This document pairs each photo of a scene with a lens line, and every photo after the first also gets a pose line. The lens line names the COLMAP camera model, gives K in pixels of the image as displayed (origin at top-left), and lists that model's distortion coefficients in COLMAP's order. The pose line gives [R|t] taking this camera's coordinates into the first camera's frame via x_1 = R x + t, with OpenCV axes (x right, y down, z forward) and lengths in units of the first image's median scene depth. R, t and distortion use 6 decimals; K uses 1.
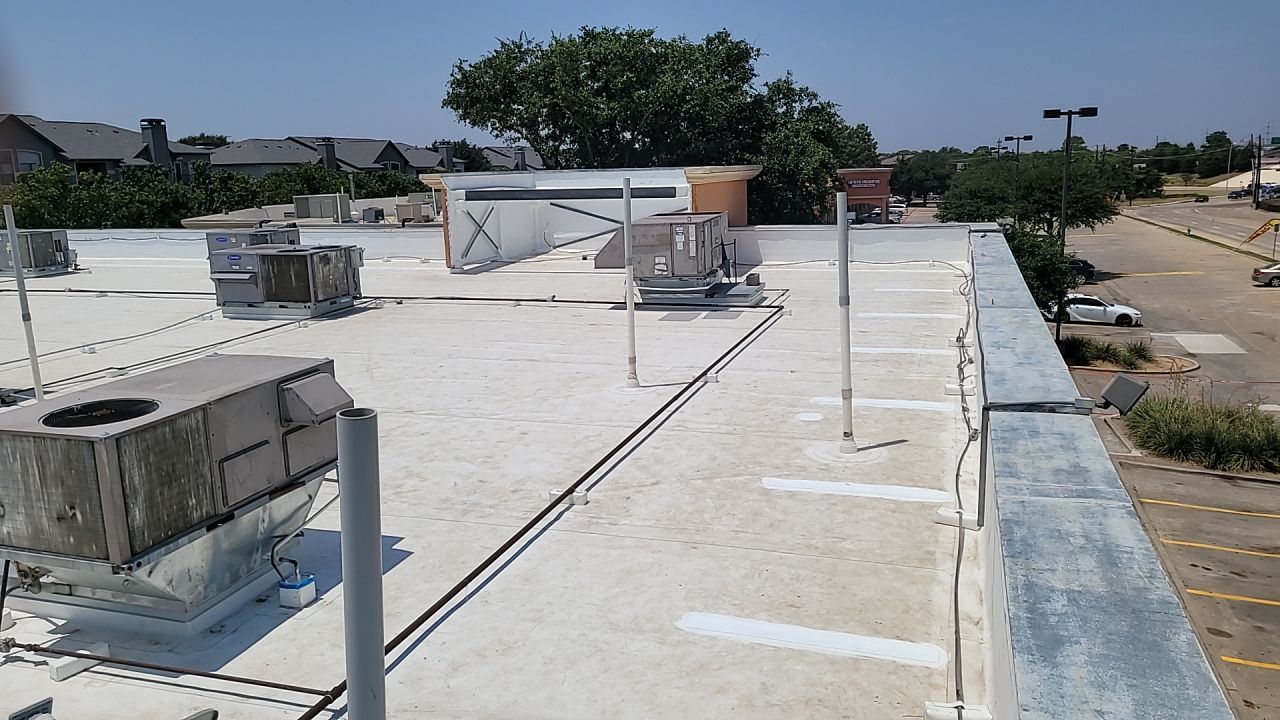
lens RADIAL K [[963.9, 0, 638.0], [0, 963.9, 345.5], [0, 0, 1]] dist [0.057213, -0.043582]
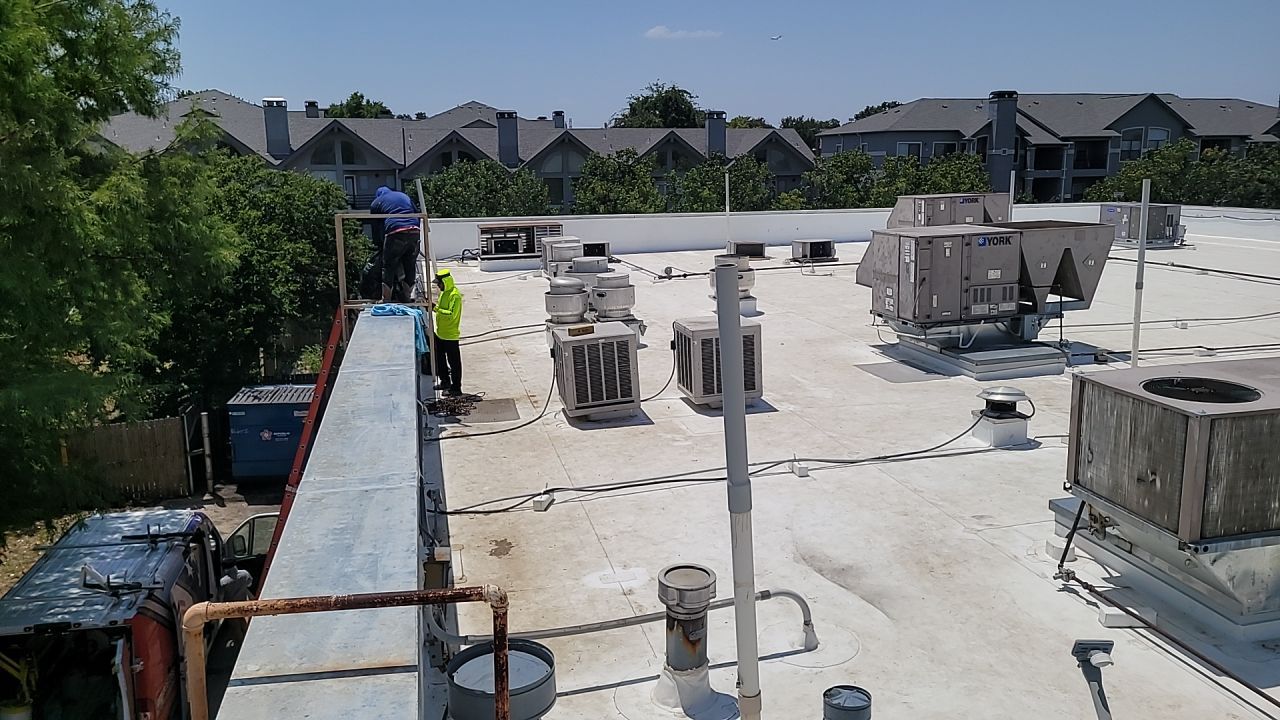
lens RADIAL K [[963.9, 0, 655.8], [0, 963.9, 344.5], [0, 0, 1]] dist [0.057213, -0.043582]
pose [[0.530374, 0.180877, -0.828244, -0.008501], [-0.162699, 0.980531, 0.109948, 0.001337], [0.832005, 0.076441, 0.549476, -0.004826]]
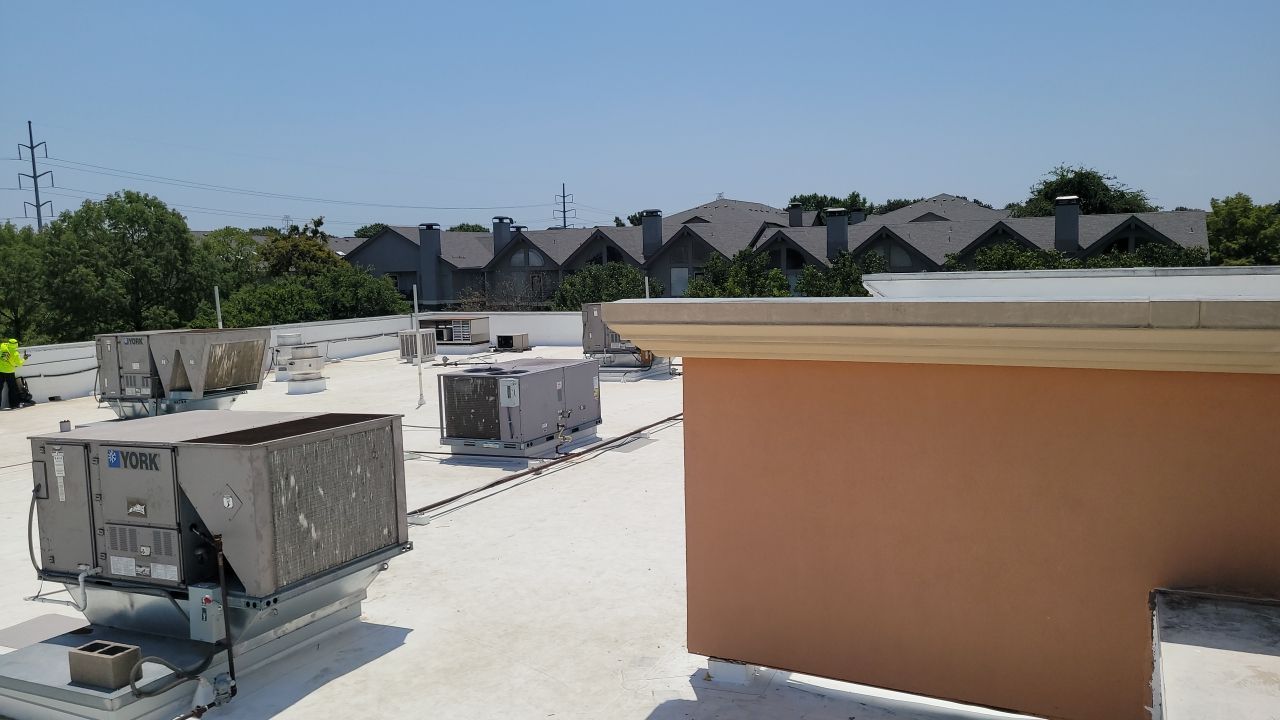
lens RADIAL K [[963.9, 0, 643.5], [0, 963.9, 355.6], [0, 0, 1]] dist [0.057213, -0.043582]
pose [[-0.142002, 0.127810, -0.981580, 0.405836], [-0.154142, 0.976678, 0.149470, -0.248452], [0.977791, 0.172527, -0.118989, 1.224142]]
